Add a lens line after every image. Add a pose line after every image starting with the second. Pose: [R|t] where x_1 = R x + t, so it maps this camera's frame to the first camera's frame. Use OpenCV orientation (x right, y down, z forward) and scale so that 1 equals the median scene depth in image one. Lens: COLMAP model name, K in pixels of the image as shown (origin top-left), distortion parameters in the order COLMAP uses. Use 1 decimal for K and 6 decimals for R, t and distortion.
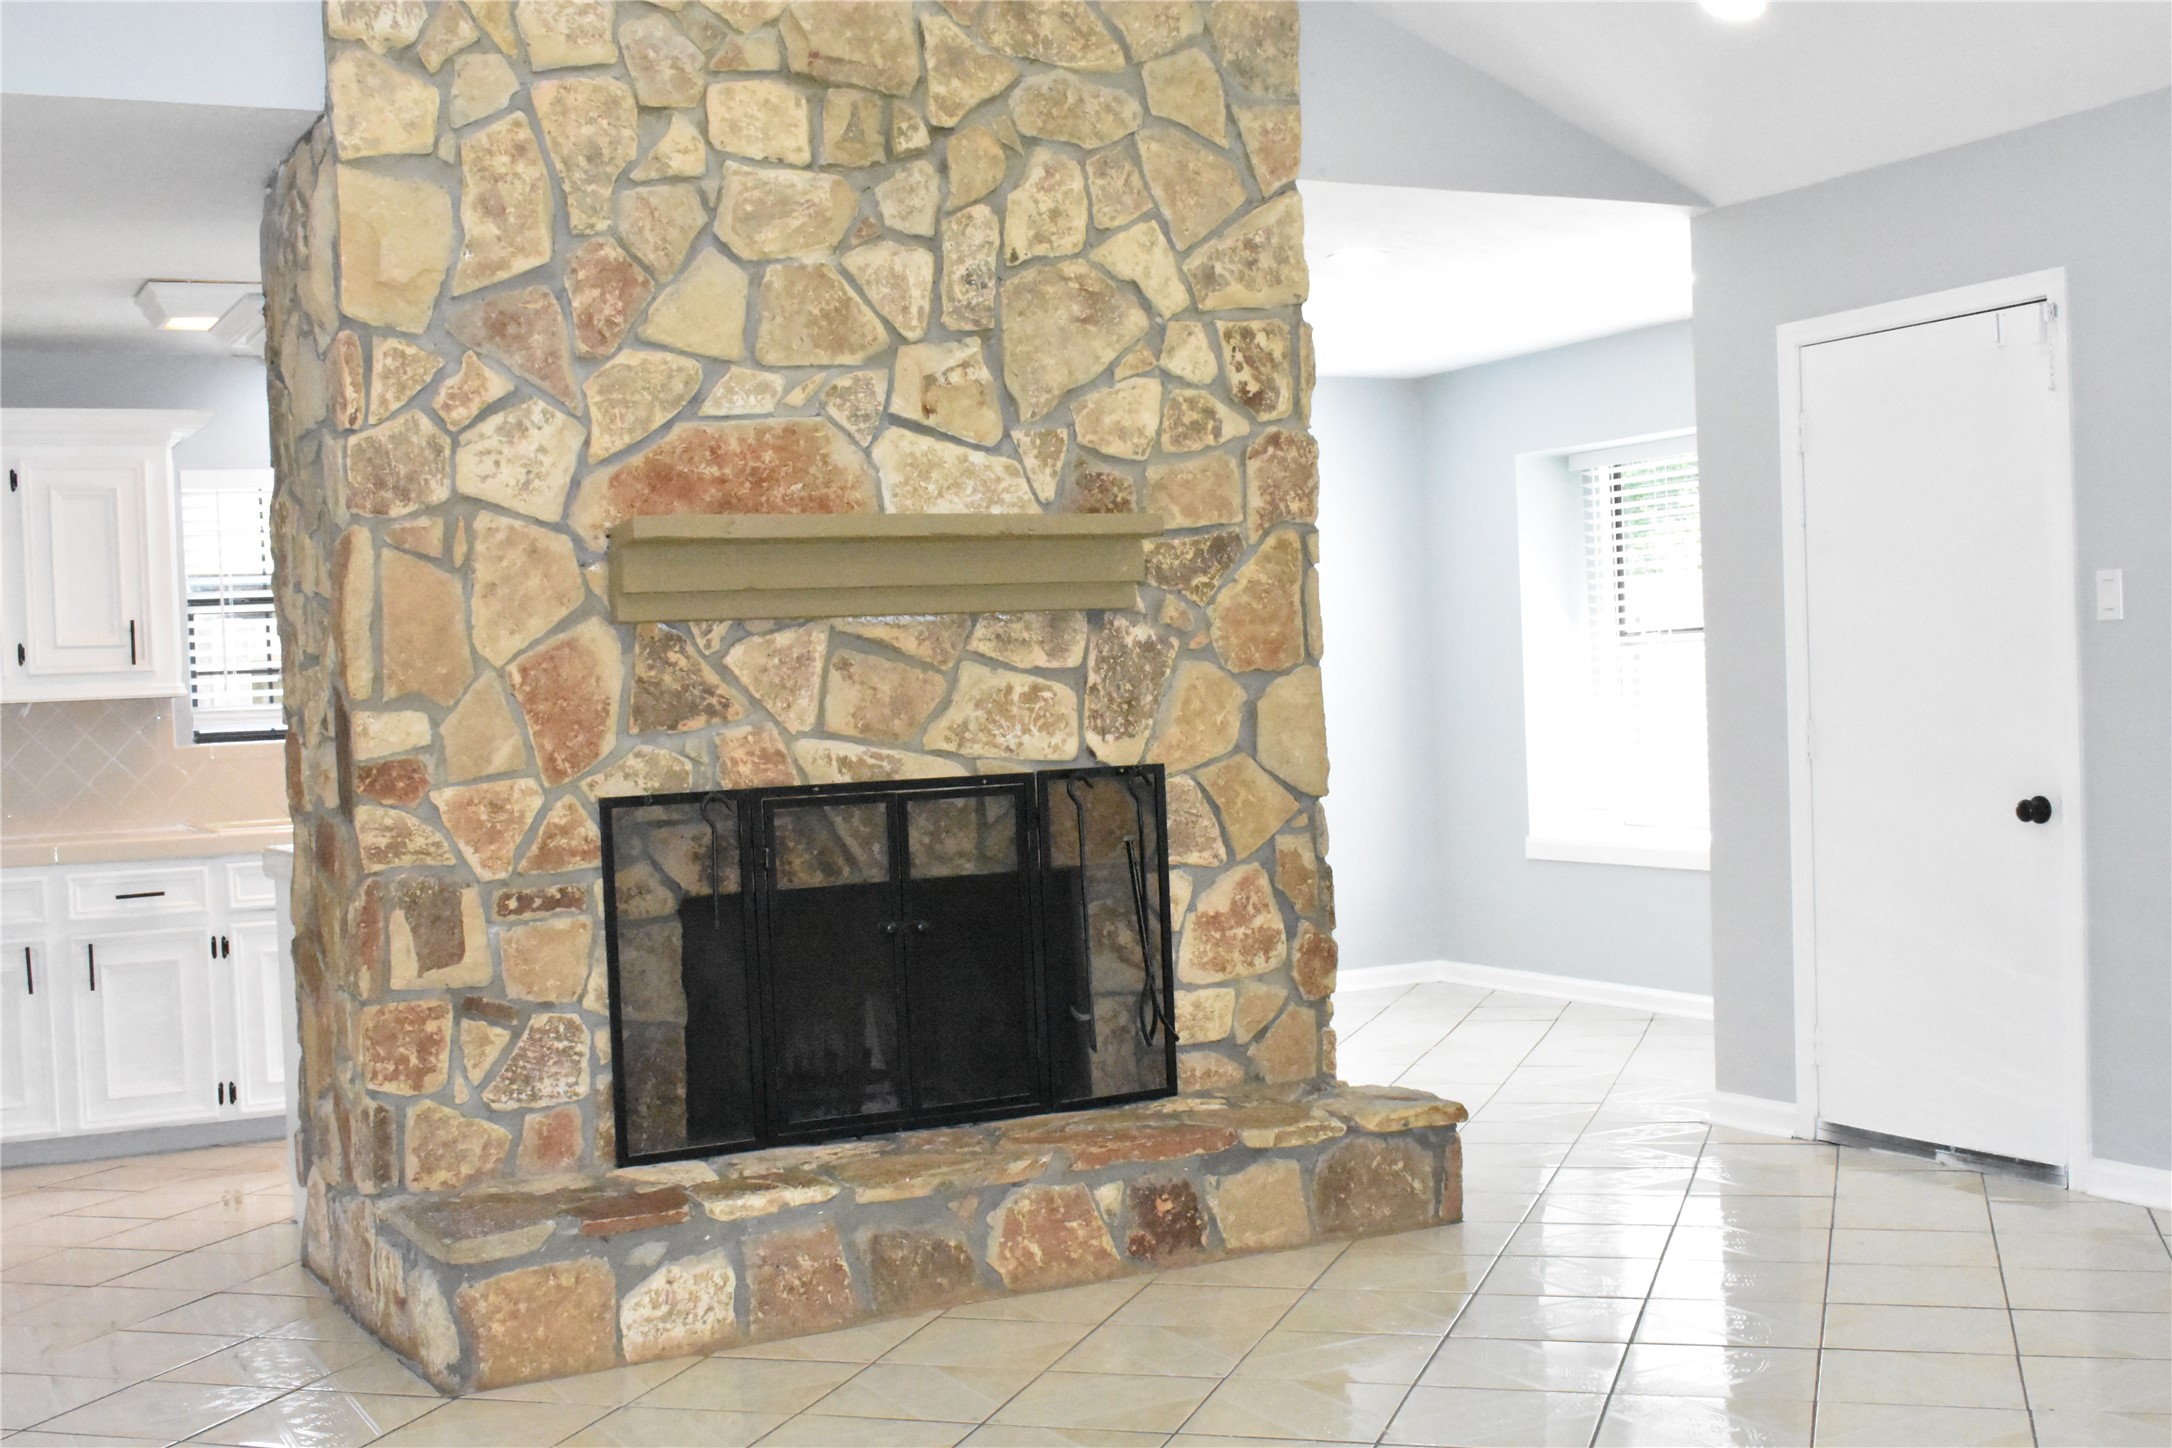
lens RADIAL K [[2503.2, 0, 1088.5], [0, 2503.2, 730.2], [0, 0, 1]] dist [-0.057726, 0.000000]
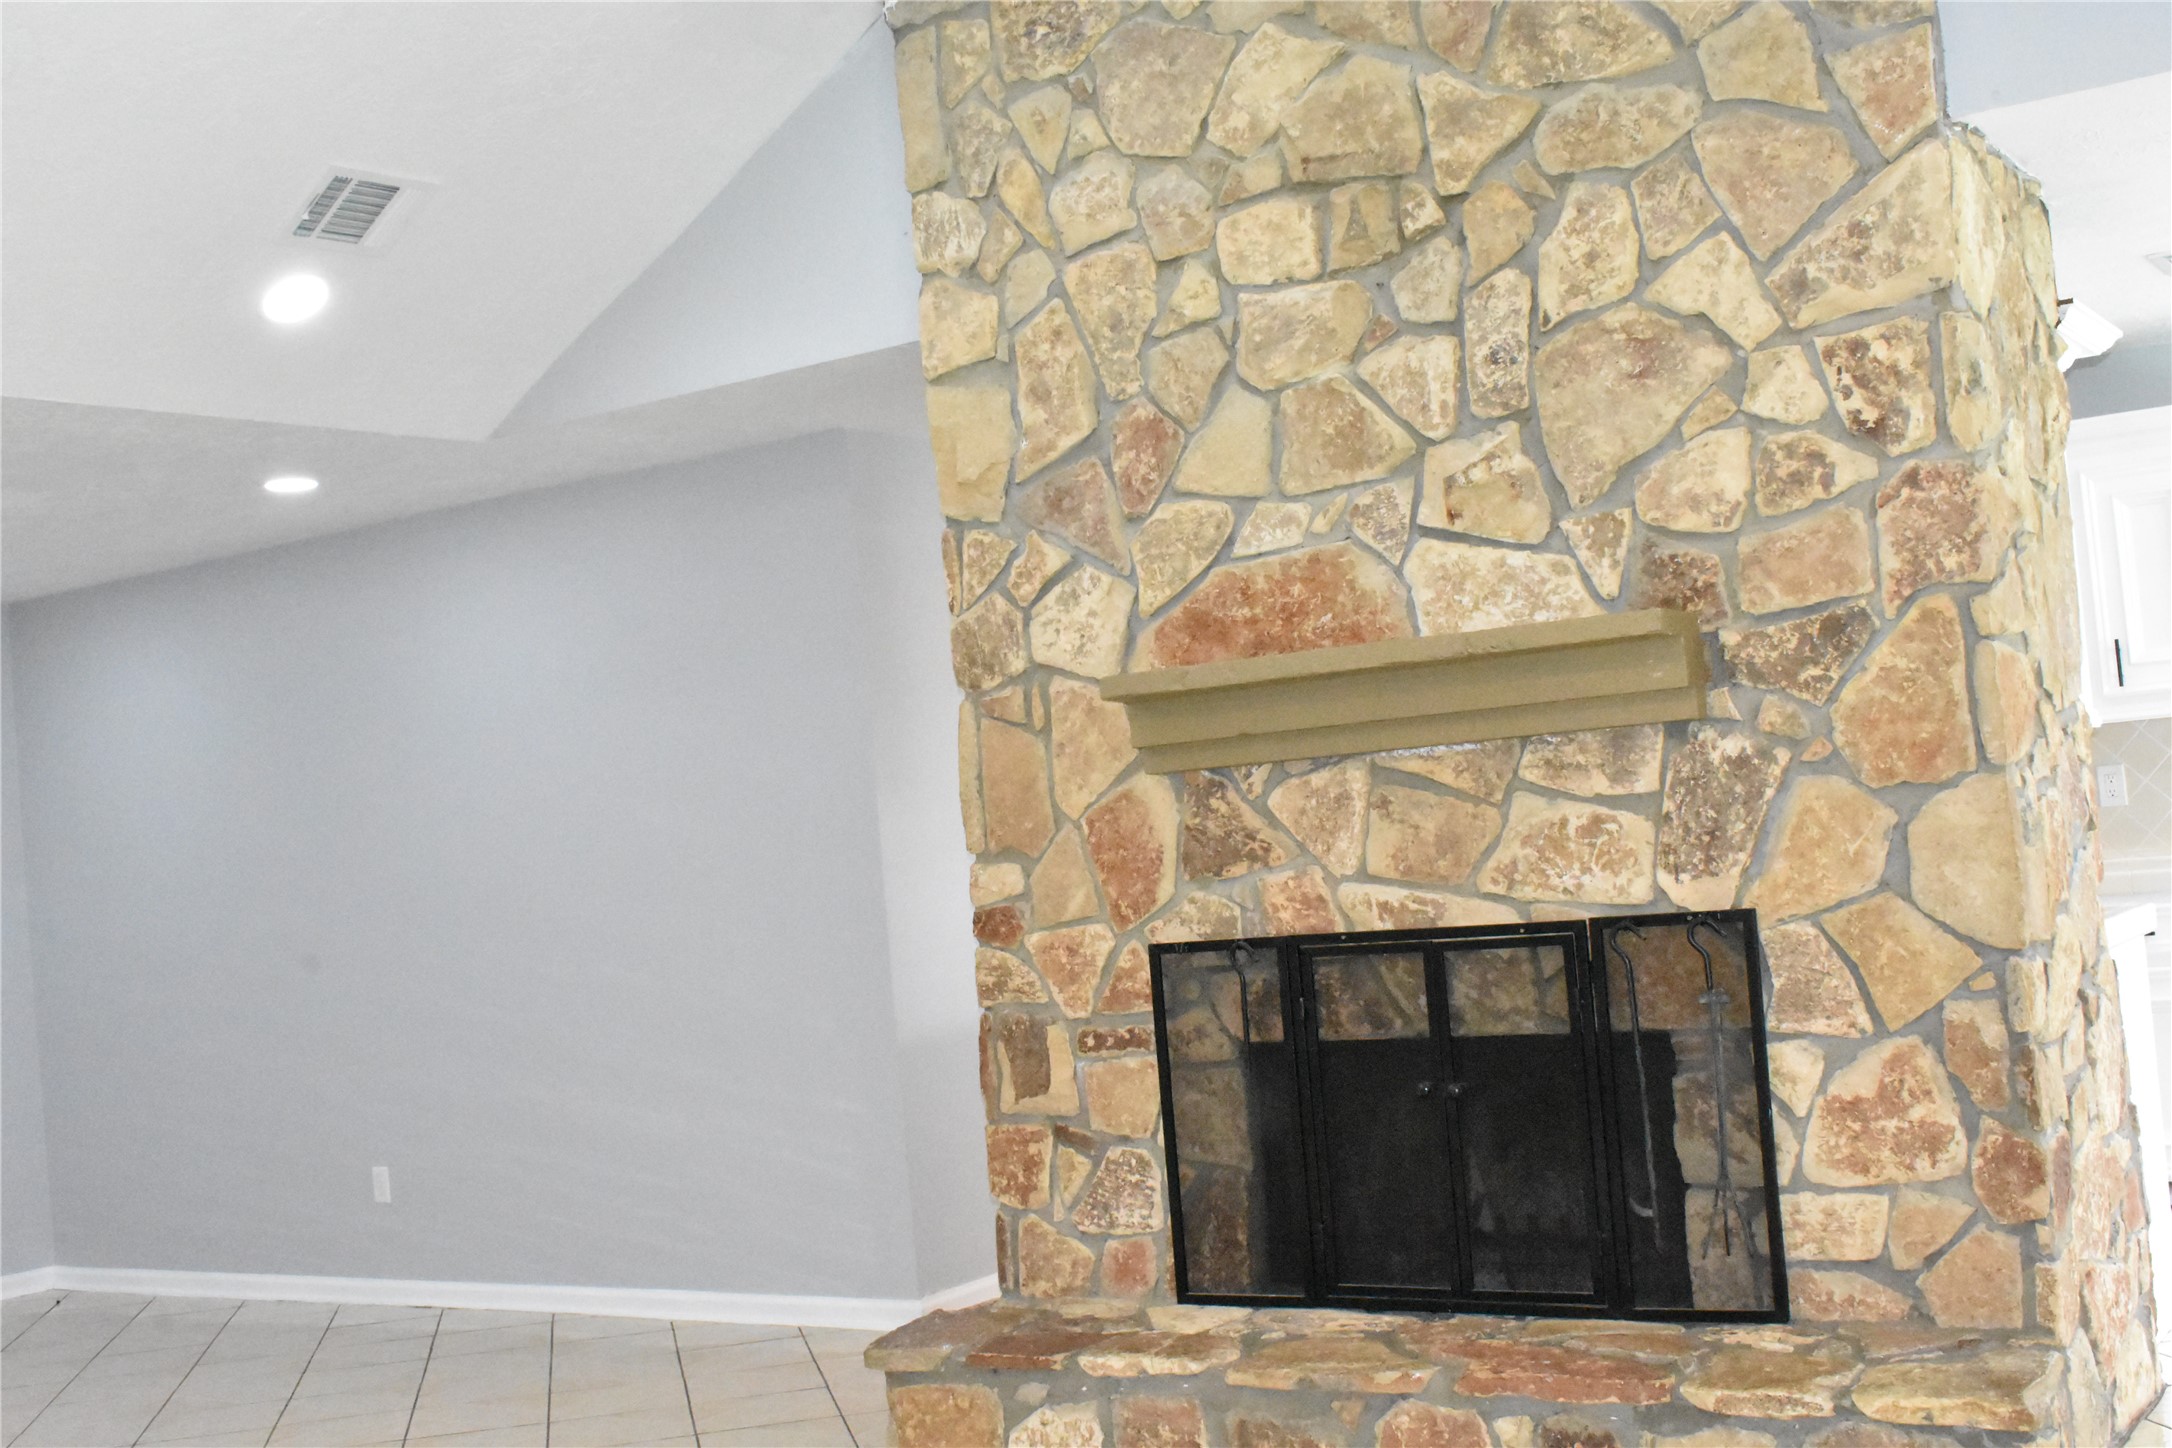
lens RADIAL K [[2503.2, 0, 1086.5], [0, 2503.2, 726.7], [0, 0, 1]] dist [-0.057726, 0.000000]
pose [[0.485742, -0.030977, -0.873553, 0.668692], [0.056302, 0.998405, -0.004097, -0.057337], [0.872287, -0.047192, 0.486712, 0.456032]]
